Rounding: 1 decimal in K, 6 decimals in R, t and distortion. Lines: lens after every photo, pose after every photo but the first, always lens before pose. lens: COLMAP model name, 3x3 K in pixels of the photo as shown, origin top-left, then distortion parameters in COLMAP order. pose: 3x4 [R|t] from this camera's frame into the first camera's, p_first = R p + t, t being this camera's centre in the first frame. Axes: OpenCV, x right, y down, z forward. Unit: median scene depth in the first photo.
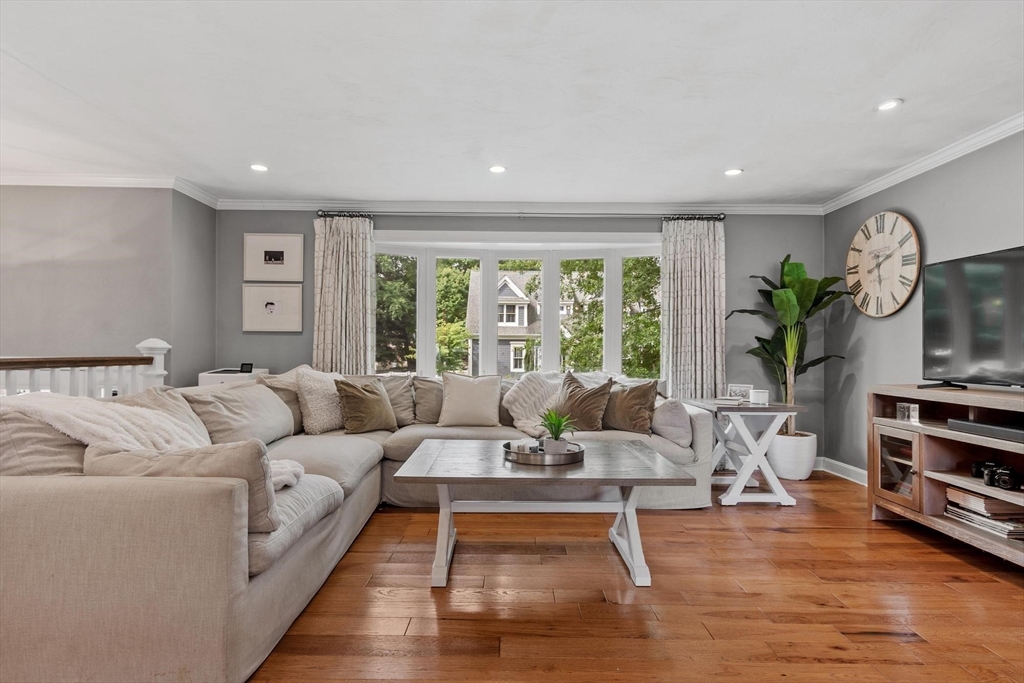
lens RADIAL K [[525.8, 0, 515.6], [0, 525.8, 341.2], [0, 0, 1]] dist [0.001590, 0.000288]
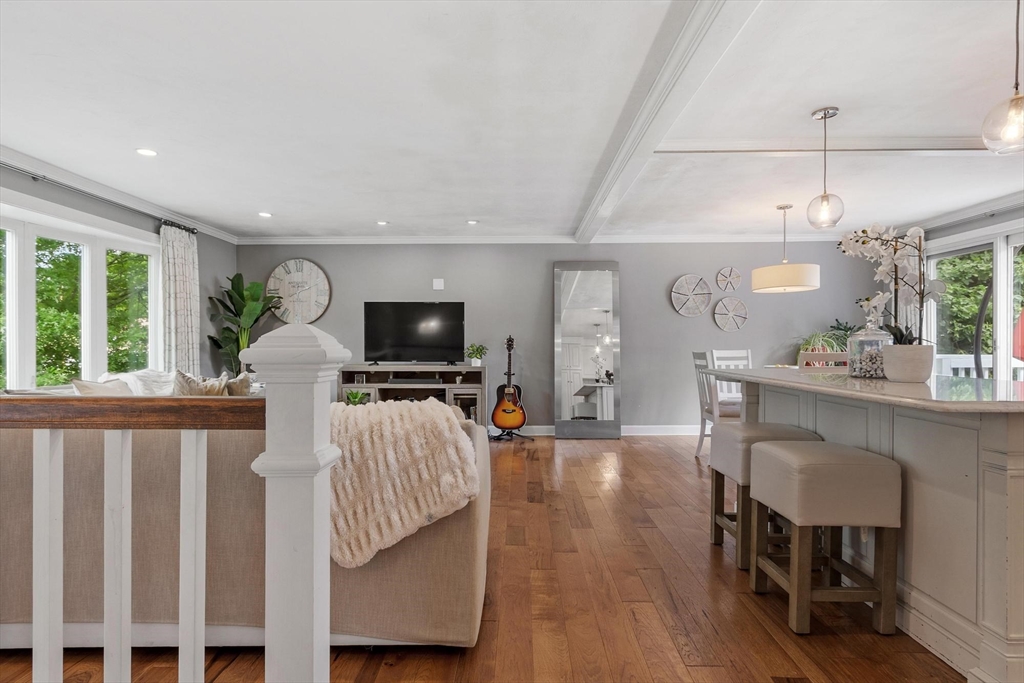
lens RADIAL K [[539.1, 0, 512.0], [0, 539.1, 341.5], [0, 0, 1]] dist [-0.000369, 0.000027]
pose [[0.023238, -0.001798, 0.999728, -0.899004], [-0.014420, 0.999894, 0.002134, -0.008702], [-0.999626, -0.014466, 0.023209, 0.318715]]
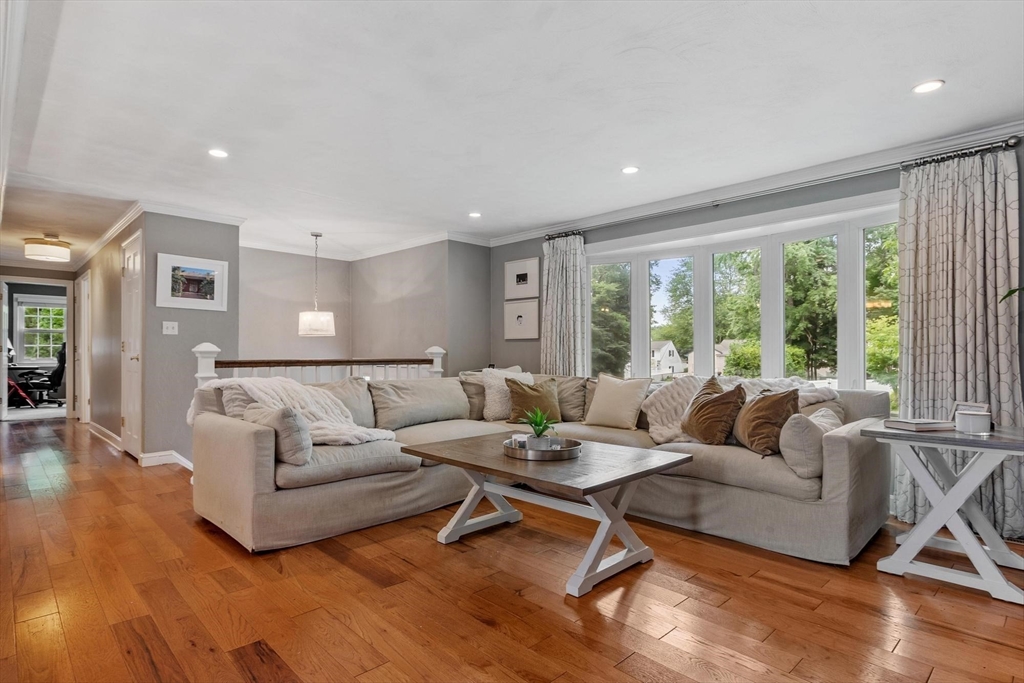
lens RADIAL K [[534.1, 0, 528.8], [0, 534.1, 346.3], [0, 0, 1]] dist [-0.001205, 0.000062]
pose [[0.706676, -0.014862, -0.707381, 0.503627], [0.015787, 0.999862, -0.005235, 0.006521], [0.707361, -0.007468, 0.706813, 0.143280]]
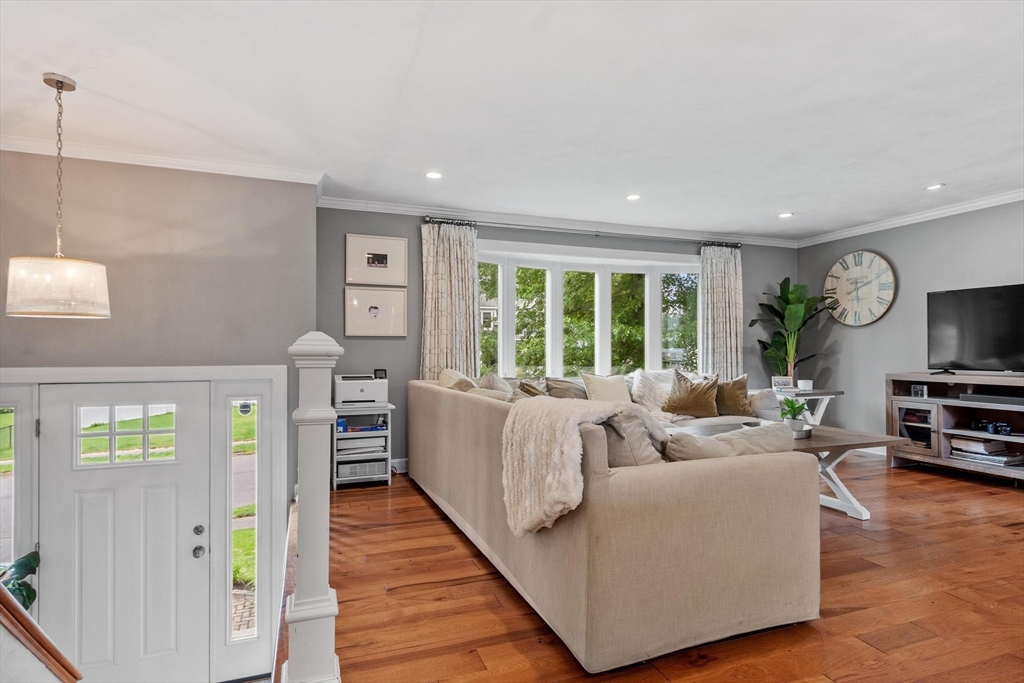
lens RADIAL K [[521.6, 0, 508.1], [0, 521.6, 345.2], [0, 0, 1]] dist [0.002262, 0.000577]
pose [[0.941334, -0.006501, 0.337414, -0.645191], [0.005199, 0.999975, 0.004764, -0.005827], [-0.337436, -0.002731, 0.941344, 0.006332]]
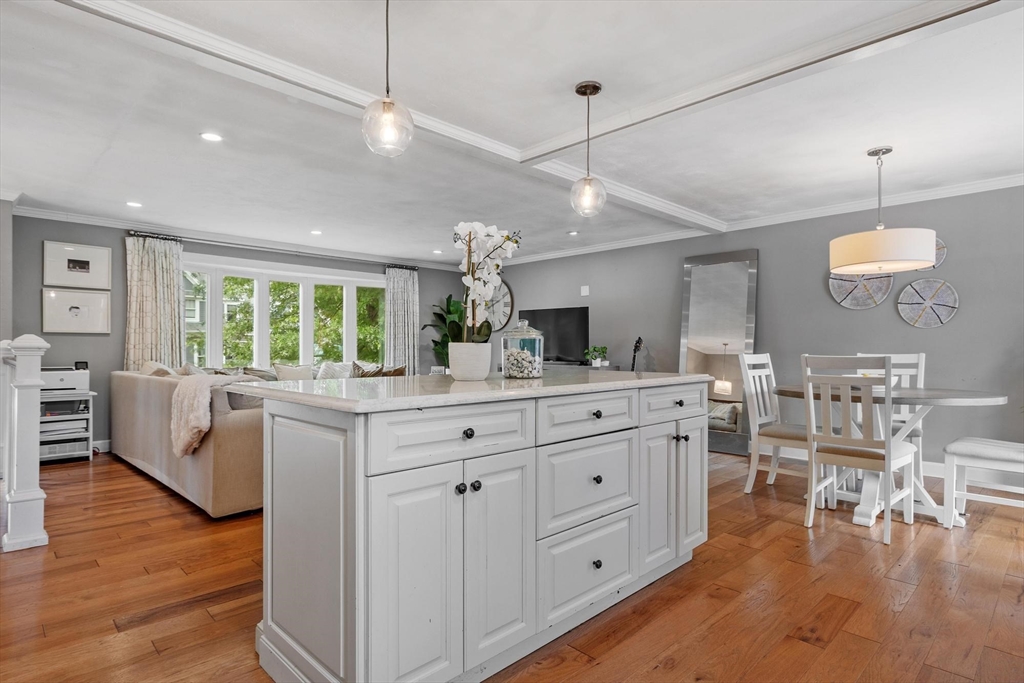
lens RADIAL K [[536.1, 0, 504.9], [0, 536.1, 349.4], [0, 0, 1]] dist [0.000619, 0.000132]
pose [[0.721545, -0.007190, 0.692330, -0.686558], [-0.007626, 0.999803, 0.018330, -0.012898], [-0.692325, -0.018506, 0.721348, -0.503185]]
